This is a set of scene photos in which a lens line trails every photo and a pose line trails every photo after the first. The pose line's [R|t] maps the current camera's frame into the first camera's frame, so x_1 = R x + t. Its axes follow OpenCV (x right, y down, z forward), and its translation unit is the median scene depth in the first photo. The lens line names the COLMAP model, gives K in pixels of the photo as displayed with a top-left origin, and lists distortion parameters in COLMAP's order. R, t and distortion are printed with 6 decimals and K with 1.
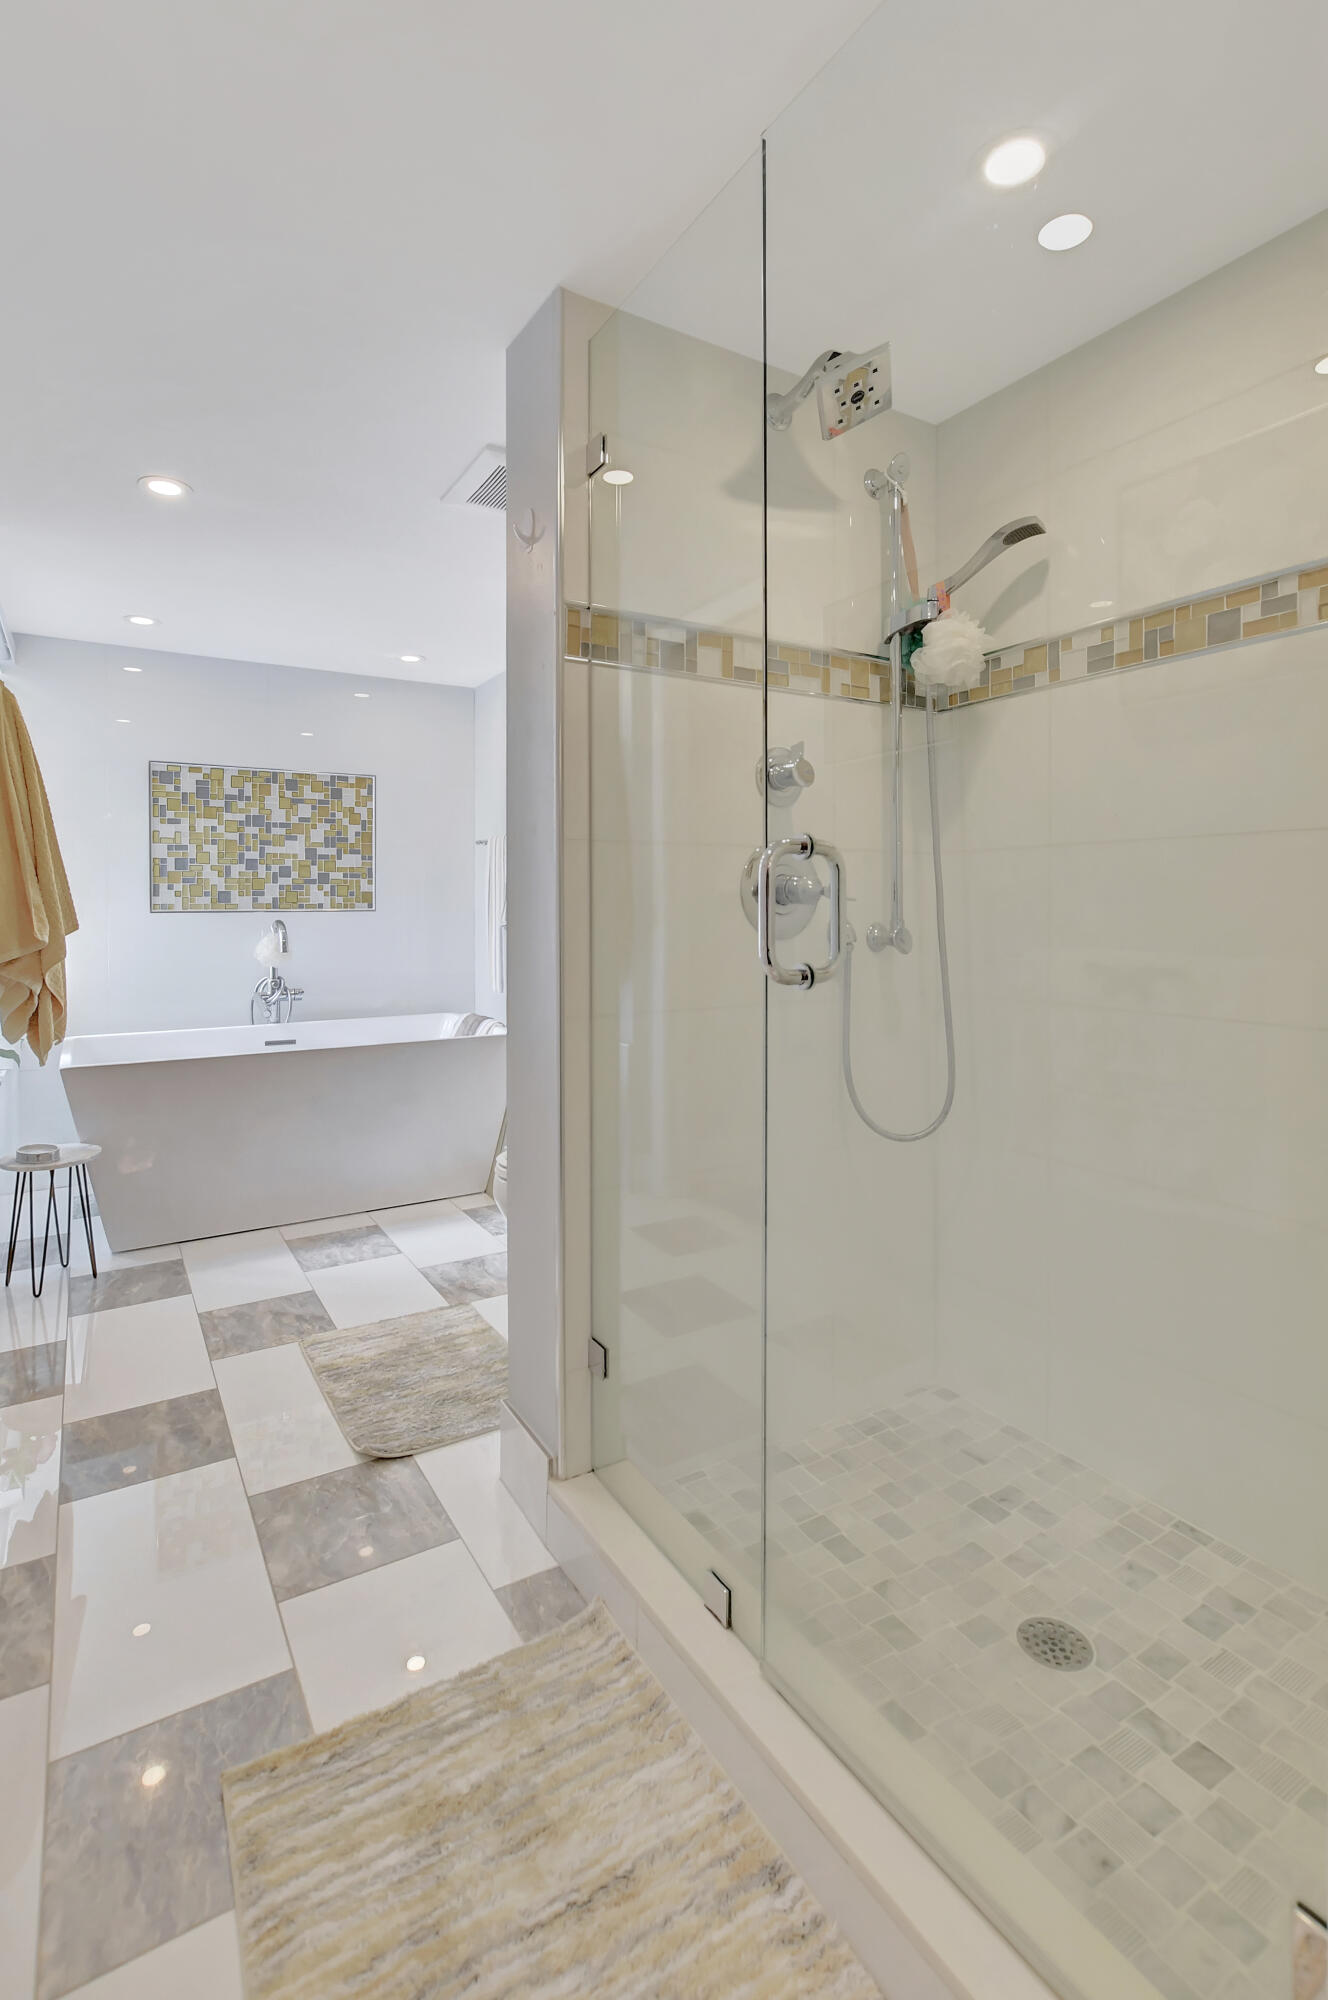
lens RADIAL K [[917.0, 0, 643.5], [0, 917.0, 913.0], [0, 0, 1]] dist [-0.009051, 0.002264]
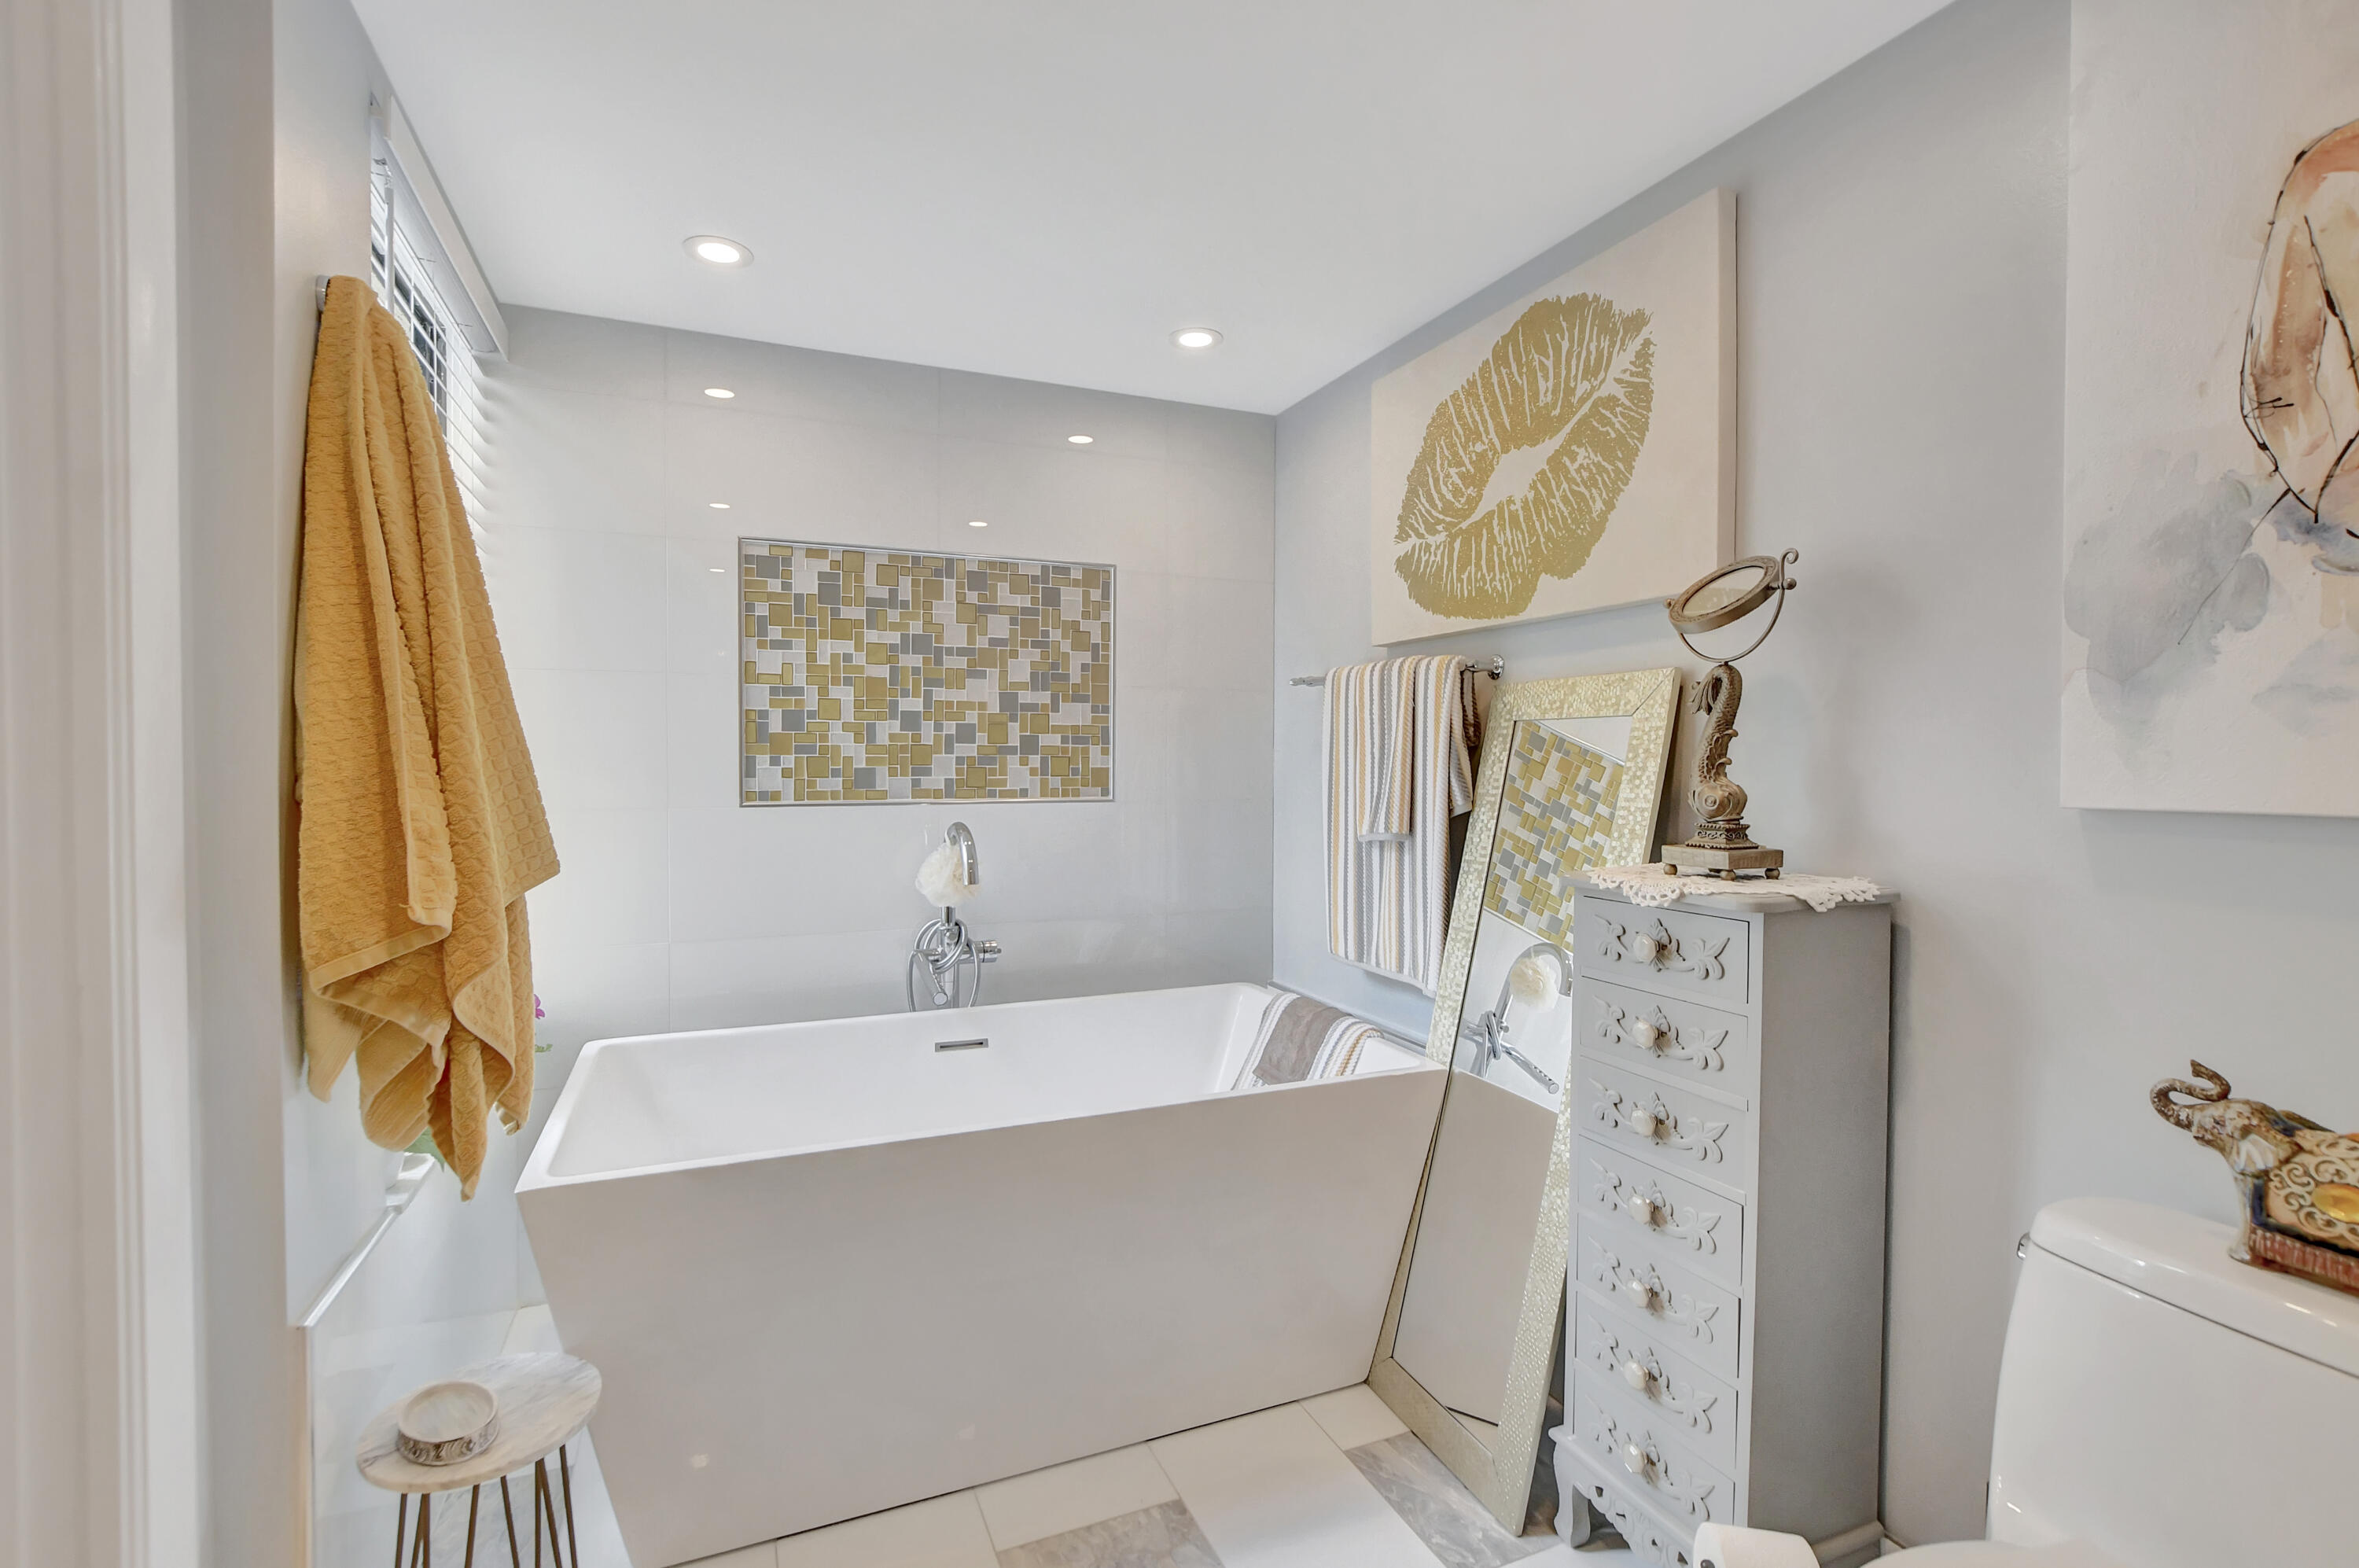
lens RADIAL K [[1081.7, 0, 1183.3], [0, 1081.7, 788.3], [0, 0, 1]] dist [-0.009051, 0.002264]
pose [[0.990809, 0.008141, -0.135023, -0.168546], [-0.006187, 0.999870, 0.014884, -0.022024], [0.135127, -0.013912, 0.990731, 0.355008]]
